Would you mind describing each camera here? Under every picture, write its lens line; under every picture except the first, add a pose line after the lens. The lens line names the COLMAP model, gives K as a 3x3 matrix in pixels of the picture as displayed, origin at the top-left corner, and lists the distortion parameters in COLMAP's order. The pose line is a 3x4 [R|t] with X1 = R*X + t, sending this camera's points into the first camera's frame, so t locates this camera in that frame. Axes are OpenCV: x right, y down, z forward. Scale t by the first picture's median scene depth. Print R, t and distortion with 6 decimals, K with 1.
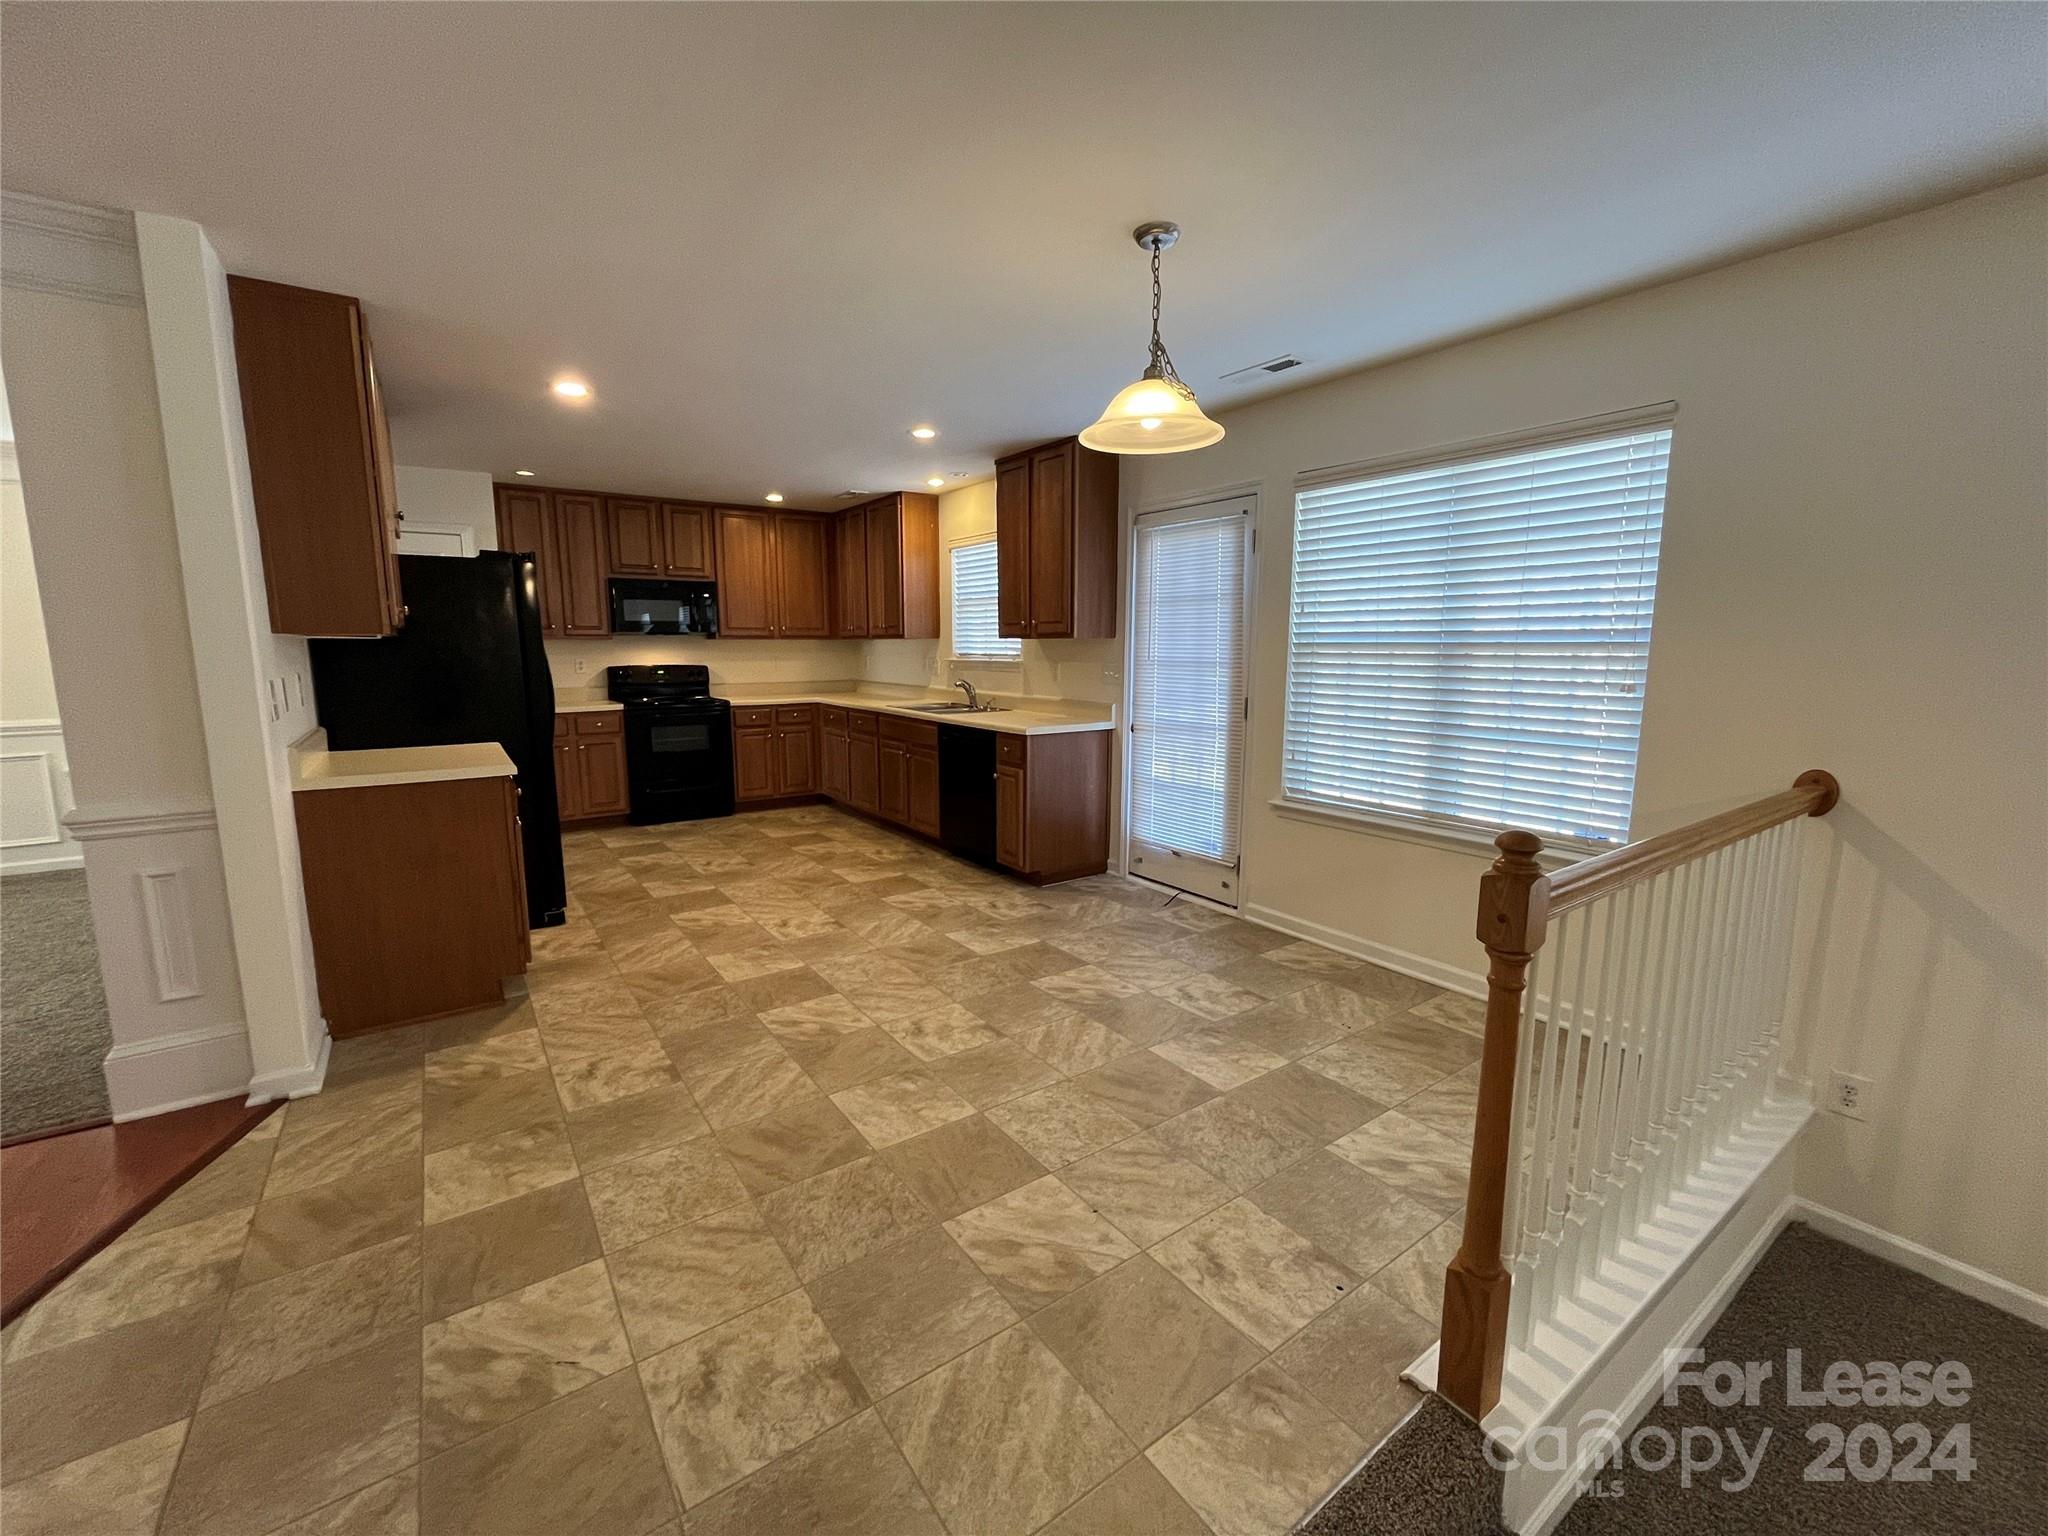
lens RADIAL K [[827.9, 0, 1017.4], [0, 827.9, 763.8], [0, 0, 1]] dist [-0.003800, 0.000385]
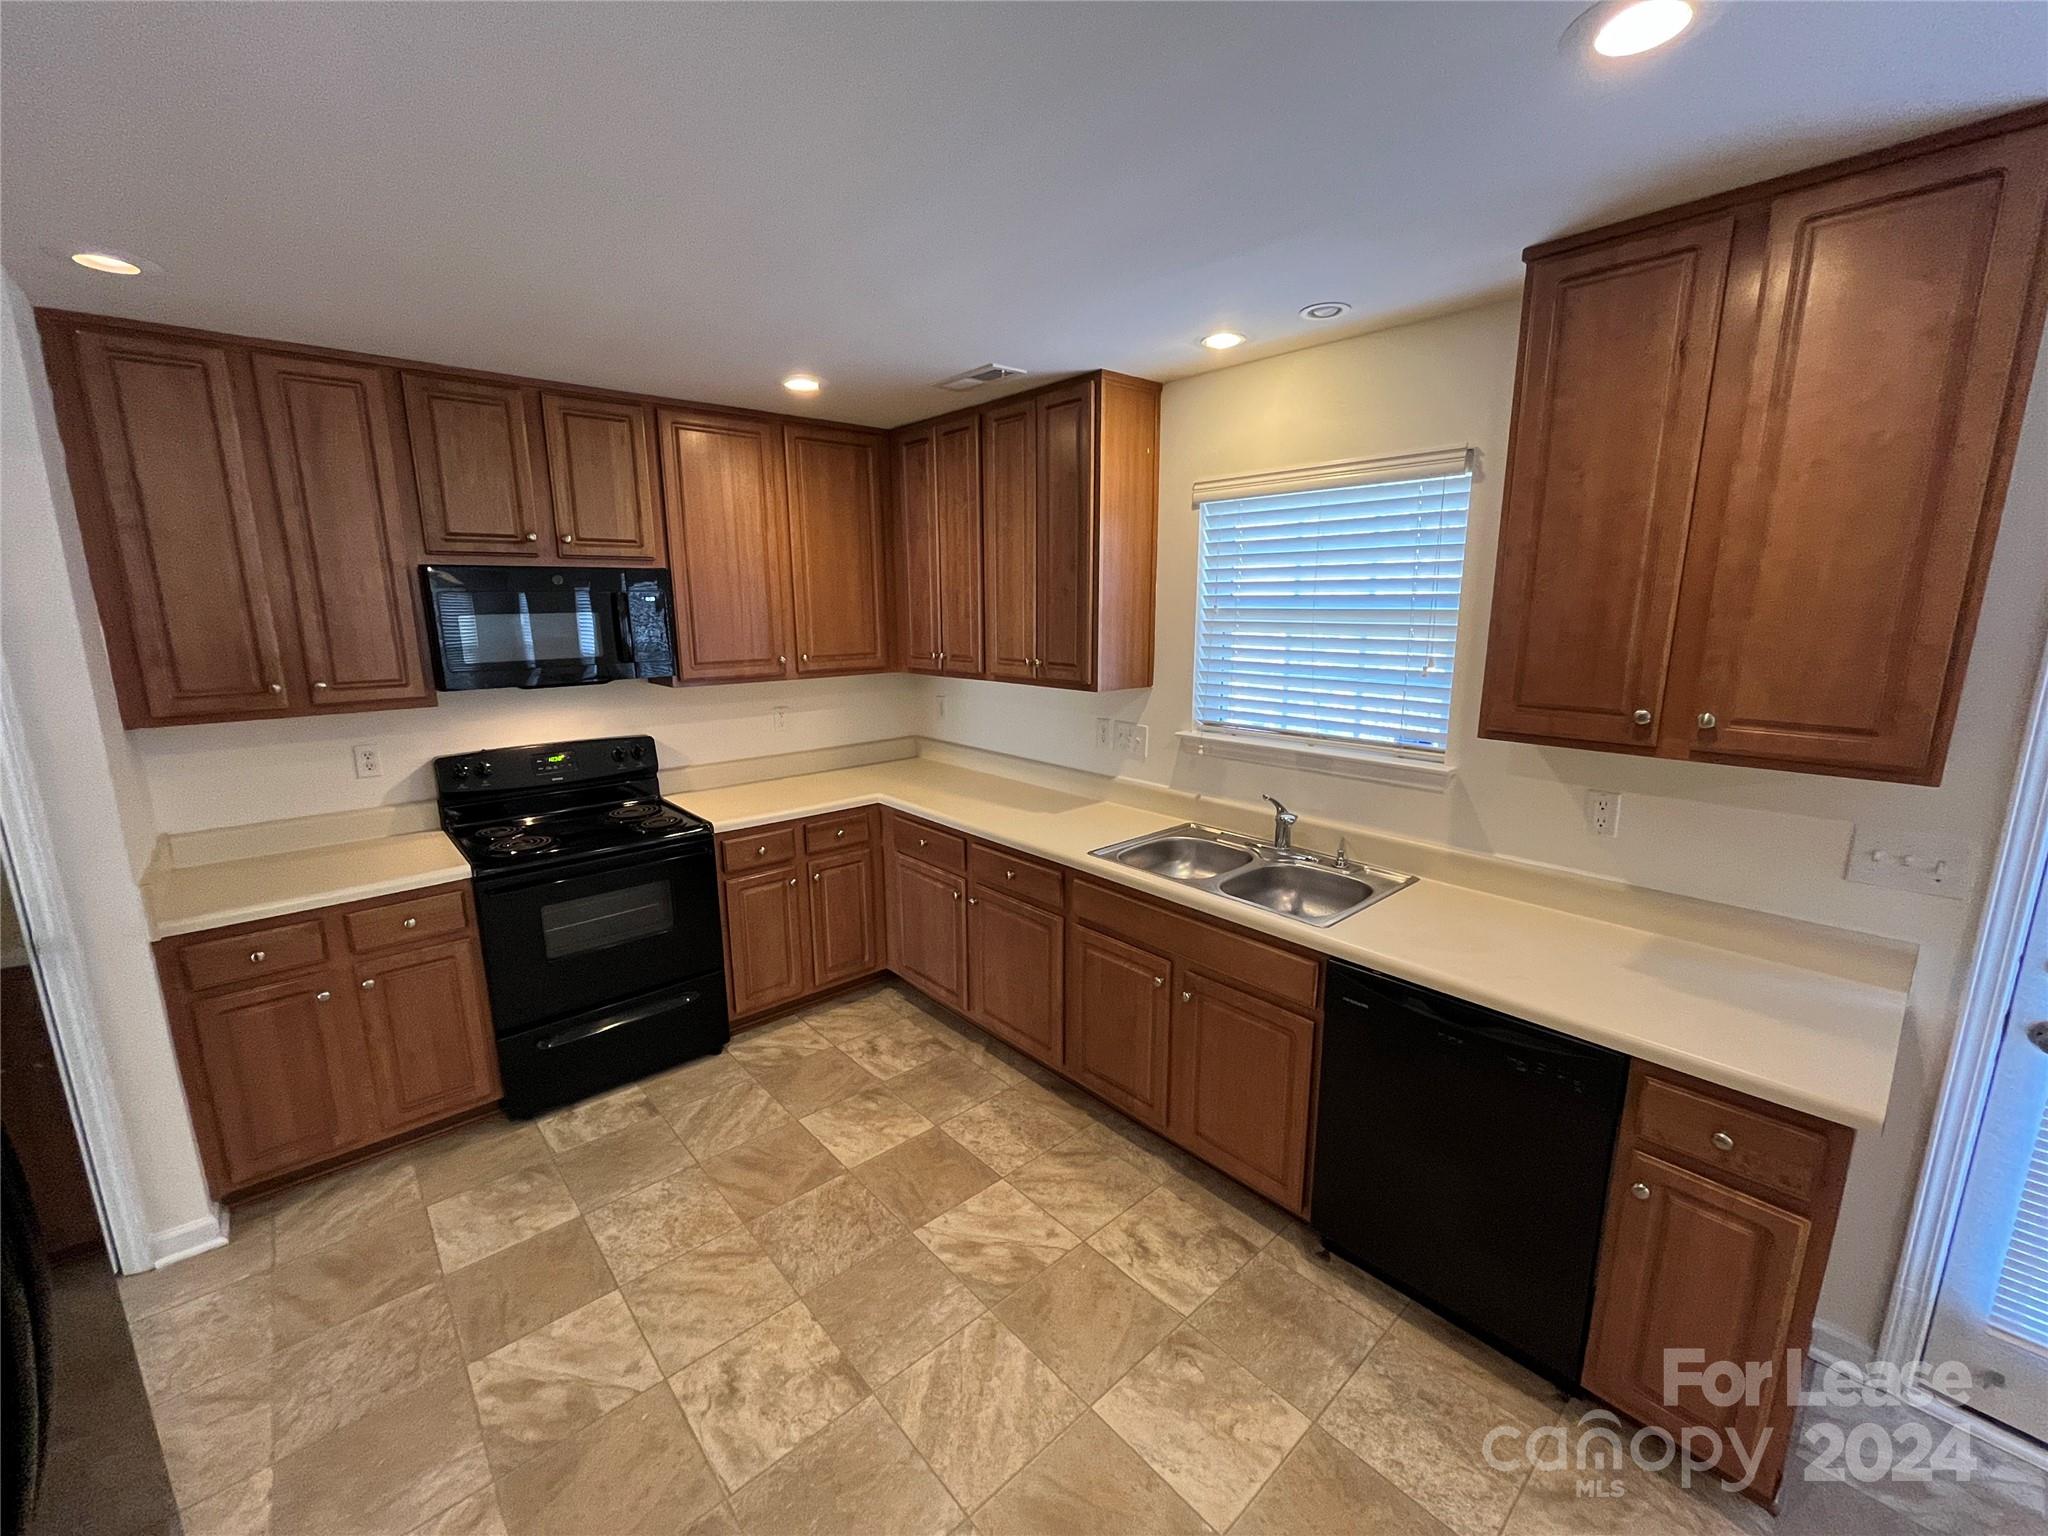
lens RADIAL K [[827.9, 0, 1020.5], [0, 827.9, 768.6], [0, 0, 1]] dist [-0.003800, 0.000385]
pose [[0.993686, -0.028386, 0.108545, -0.221333], [0.022331, 0.998147, 0.056600, -0.129579], [-0.109951, -0.053818, 0.992479, 0.506979]]
